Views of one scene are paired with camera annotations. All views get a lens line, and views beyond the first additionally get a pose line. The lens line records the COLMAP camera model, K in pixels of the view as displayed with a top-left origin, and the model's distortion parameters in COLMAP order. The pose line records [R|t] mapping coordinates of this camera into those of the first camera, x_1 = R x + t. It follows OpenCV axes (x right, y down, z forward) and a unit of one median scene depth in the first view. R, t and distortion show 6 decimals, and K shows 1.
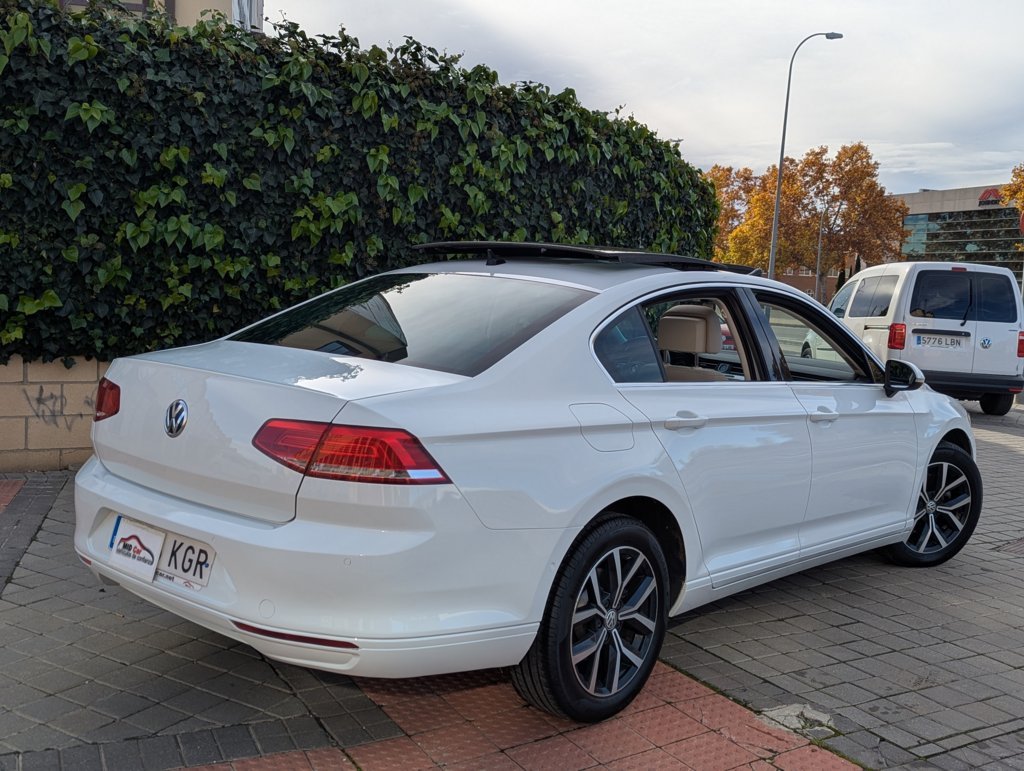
lens RADIAL K [[1077.6, 0, 507.8], [0, 1077.6, 384.1], [0, 0, 1]] dist [0.050162, -0.038866]
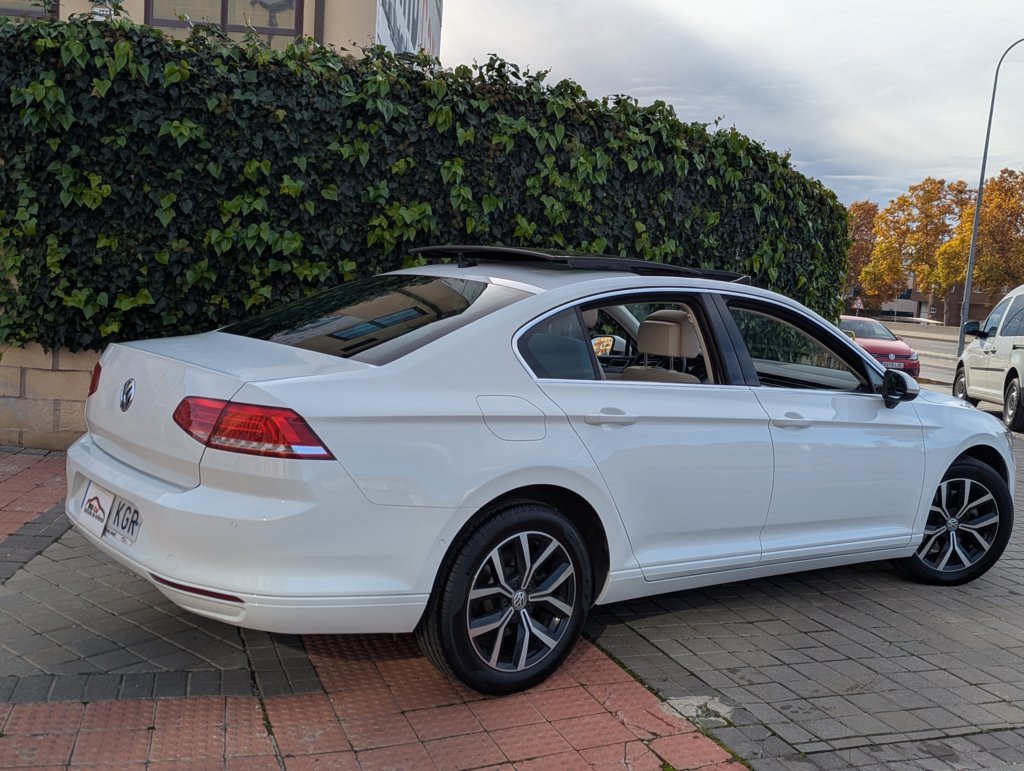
lens RADIAL K [[1077.6, 0, 507.8], [0, 1077.6, 384.1], [0, 0, 1]] dist [0.050162, -0.038866]
pose [[0.984345, 0.031191, -0.173469, 0.135882], [-0.033318, 0.999401, -0.009362, 0.008334], [0.173073, 0.014995, 0.984795, -0.026221]]
